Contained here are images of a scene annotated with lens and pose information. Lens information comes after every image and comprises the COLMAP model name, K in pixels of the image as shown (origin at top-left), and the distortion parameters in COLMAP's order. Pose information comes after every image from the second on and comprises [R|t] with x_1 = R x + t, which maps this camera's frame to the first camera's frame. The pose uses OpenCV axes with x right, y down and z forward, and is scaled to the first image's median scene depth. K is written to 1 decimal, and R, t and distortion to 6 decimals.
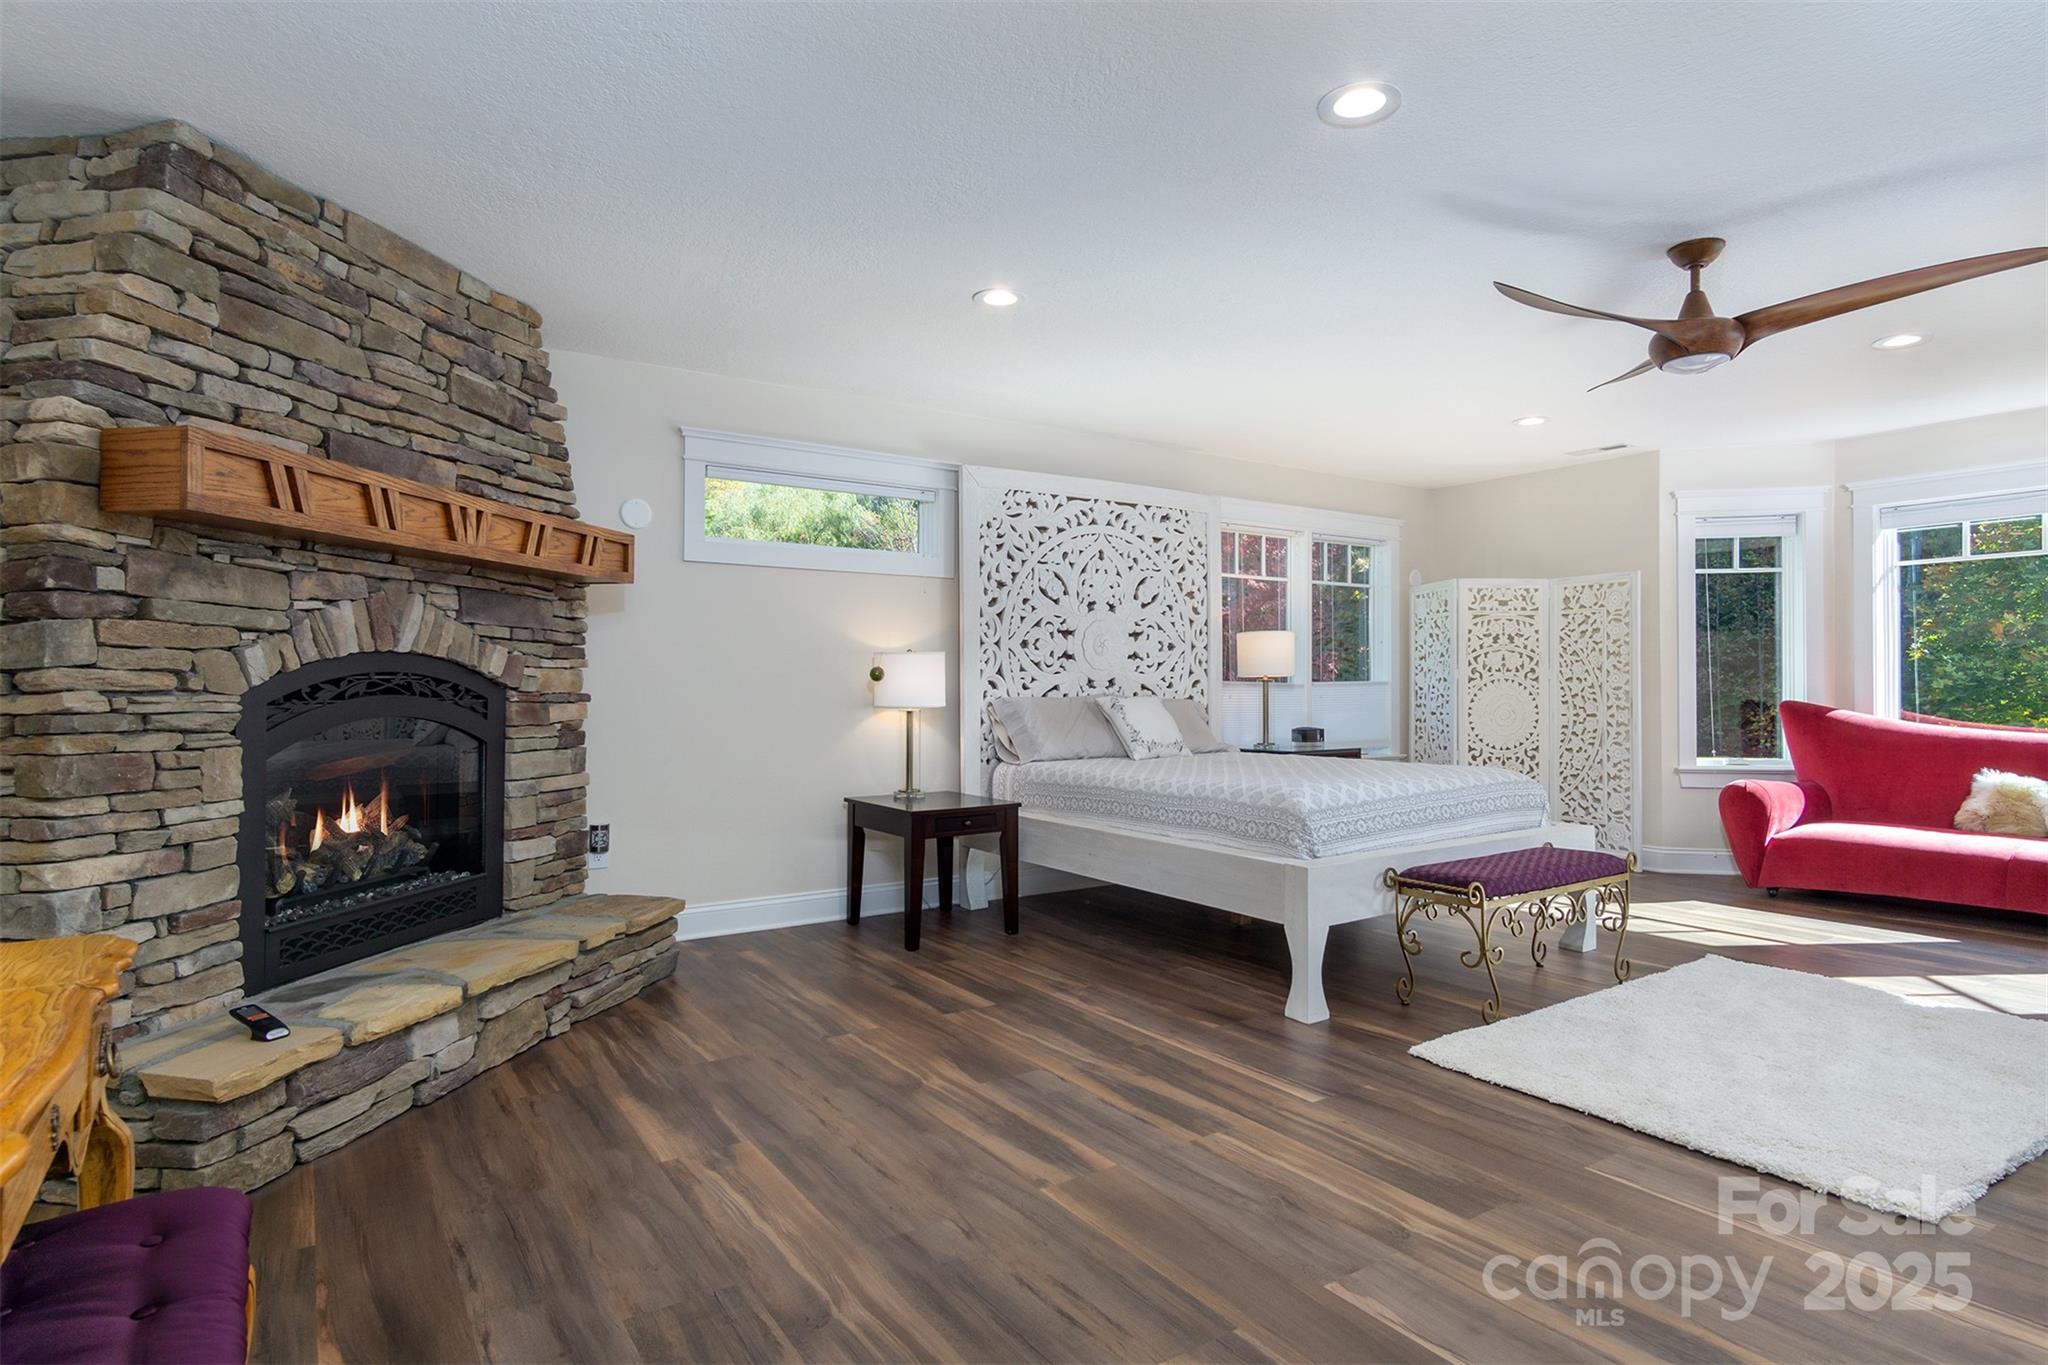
lens RADIAL K [[1085.6, 0, 1025.9], [0, 1085.6, 686.6], [0, 0, 1]] dist [0.002800, 0.000735]
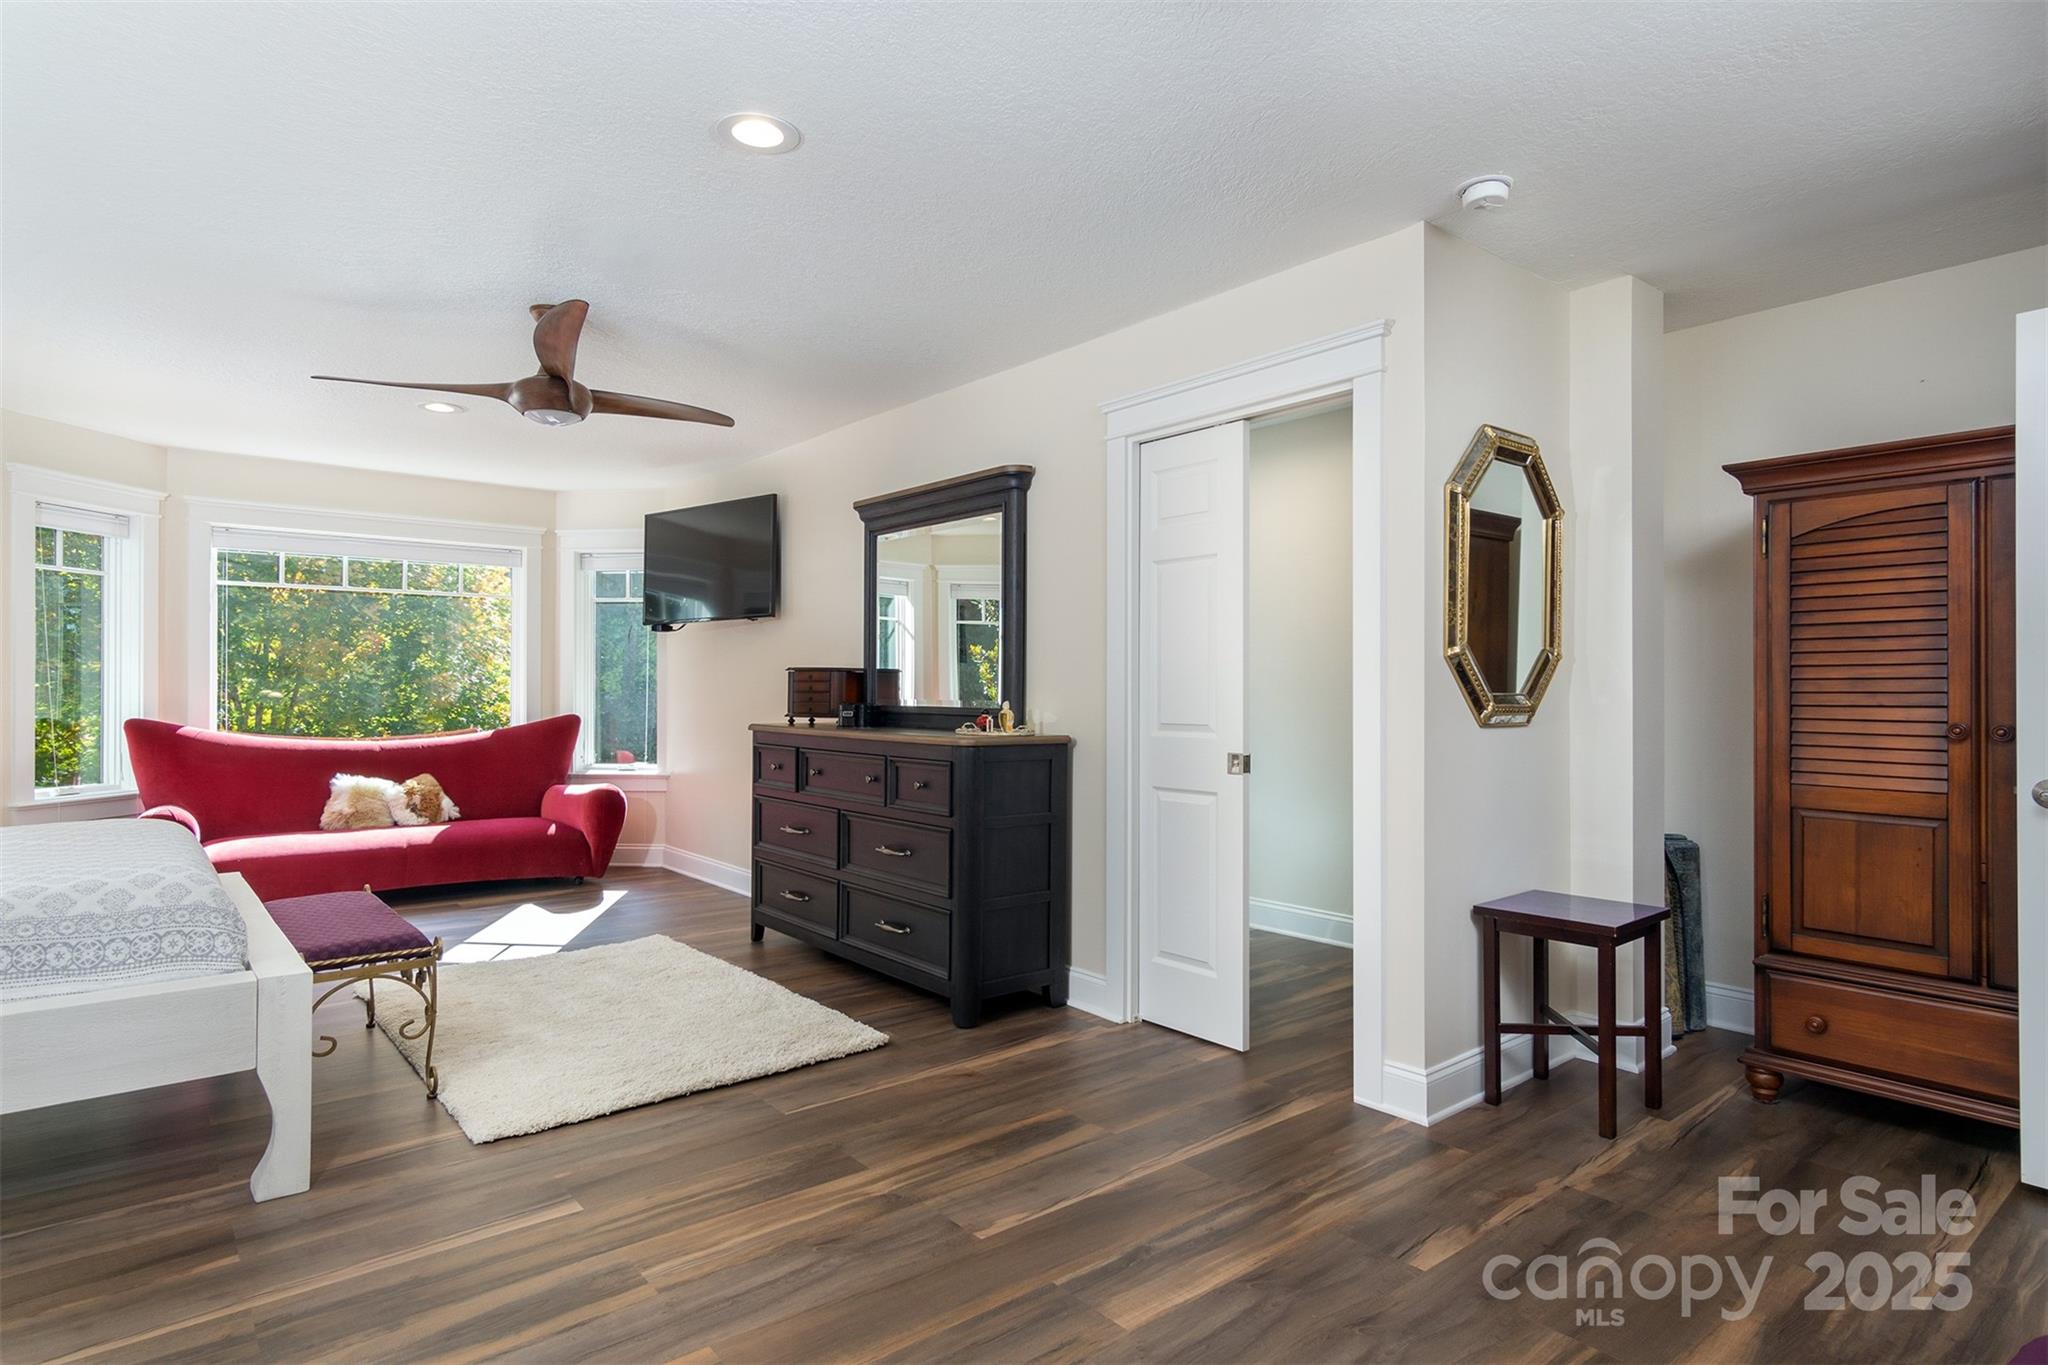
lens RADIAL K [[1085.6, 0, 1018.3], [0, 1085.6, 679.8], [0, 0, 1]] dist [0.002800, 0.000735]
pose [[-0.096027, 0.012042, 0.995306, -0.325334], [-0.001954, 0.999923, -0.012286, -0.010883], [-0.995377, -0.003125, -0.095996, 0.392697]]
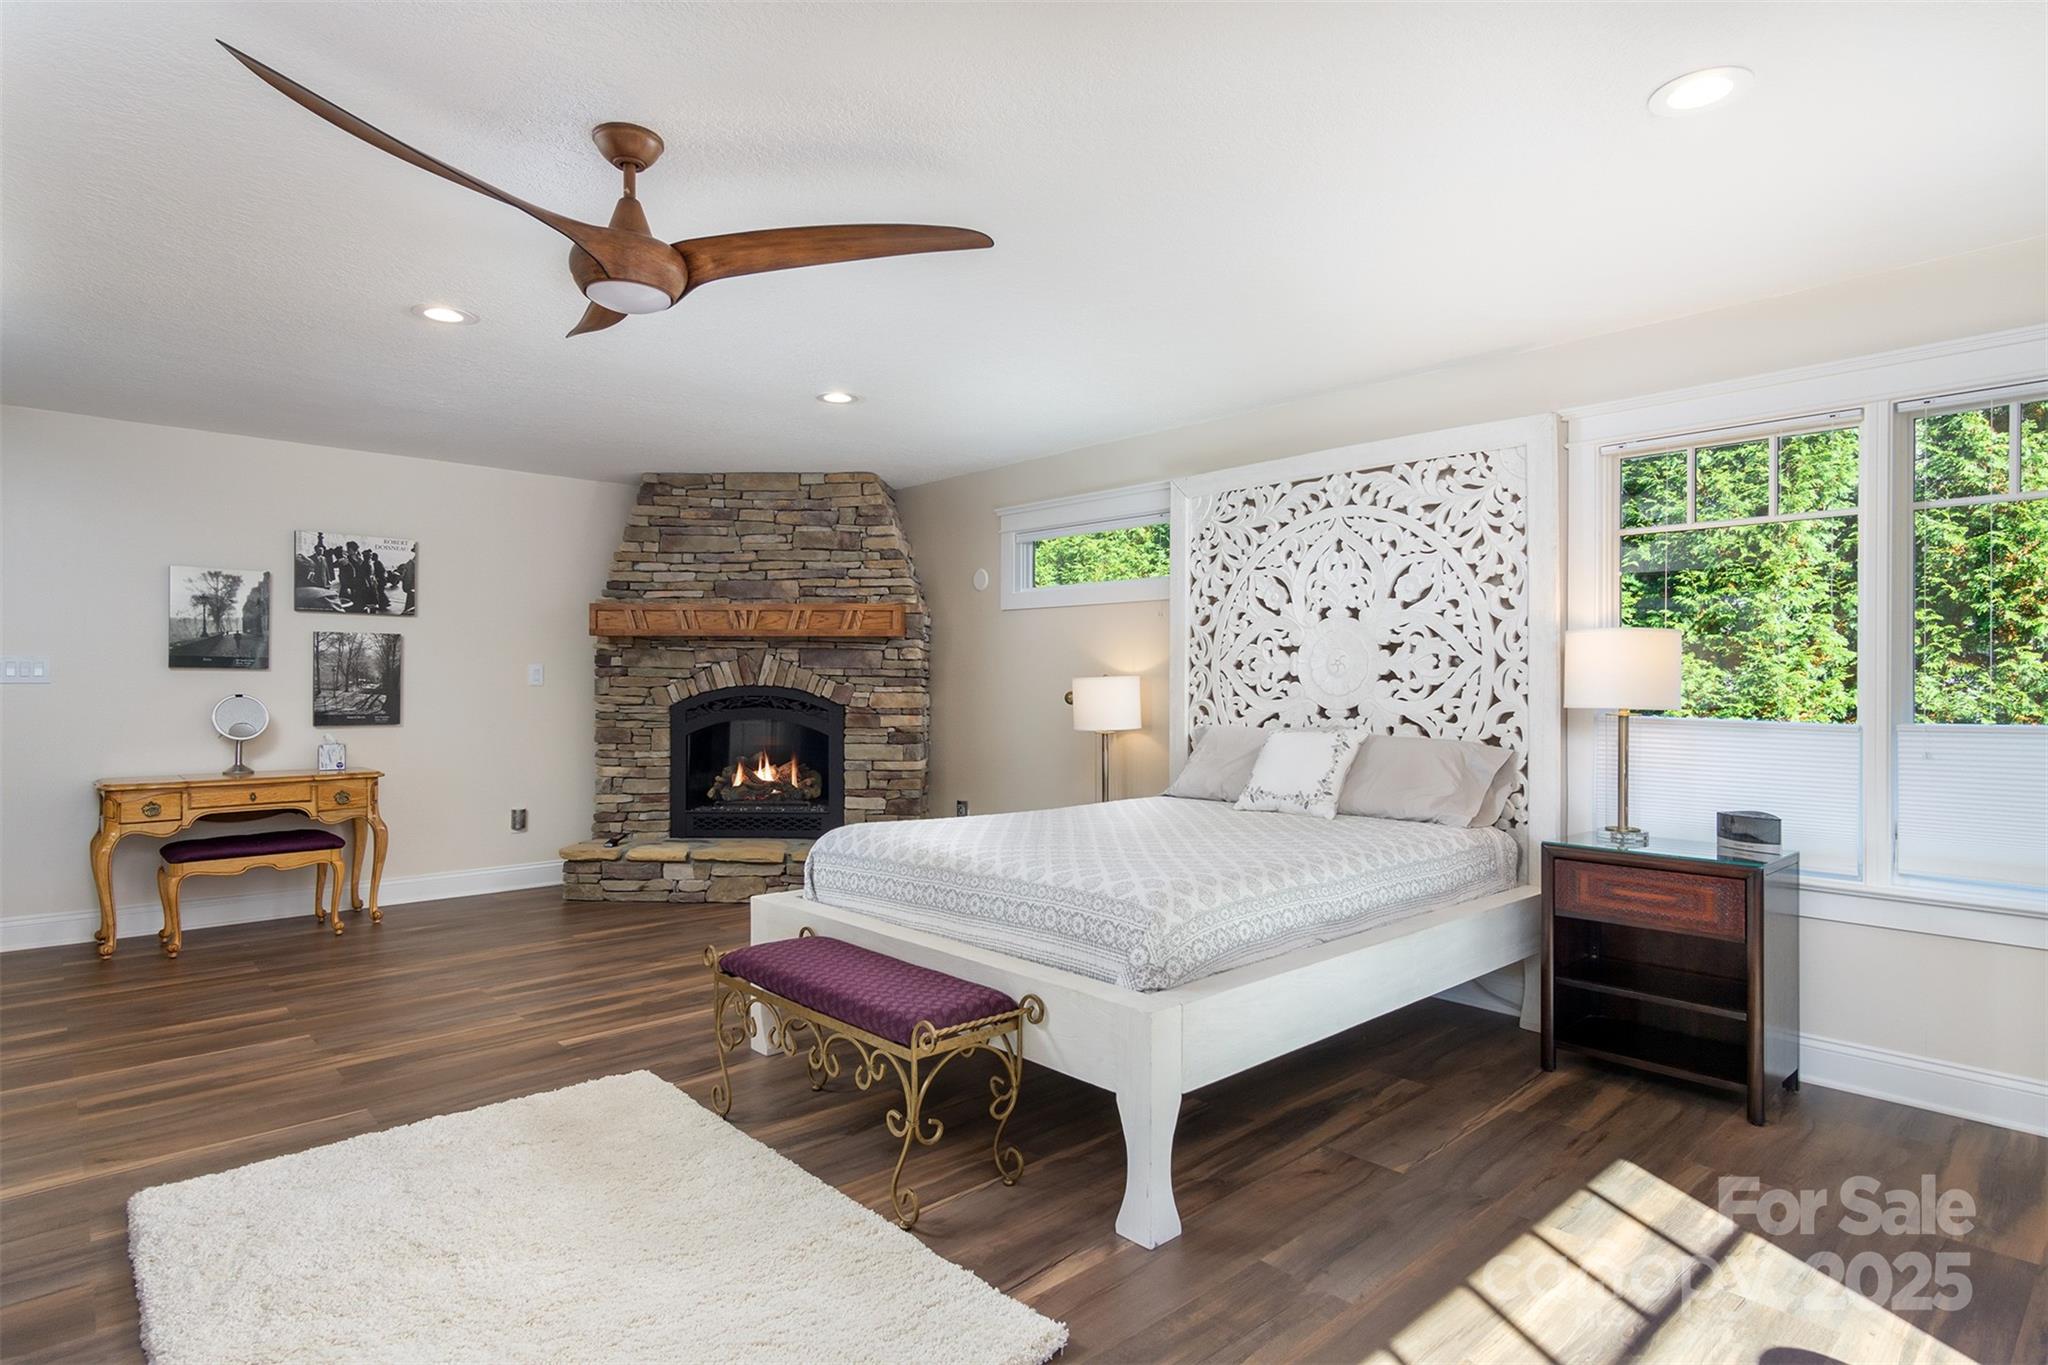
lens RADIAL K [[1085.6, 0, 1026.9], [0, 1085.6, 684.9], [0, 0, 1]] dist [0.002800, 0.000735]
pose [[0.146352, 0.005259, -0.989219, 0.852310], [-0.005536, 0.999975, 0.004497, -0.026560], [0.989217, 0.004818, 0.146378, 0.716183]]
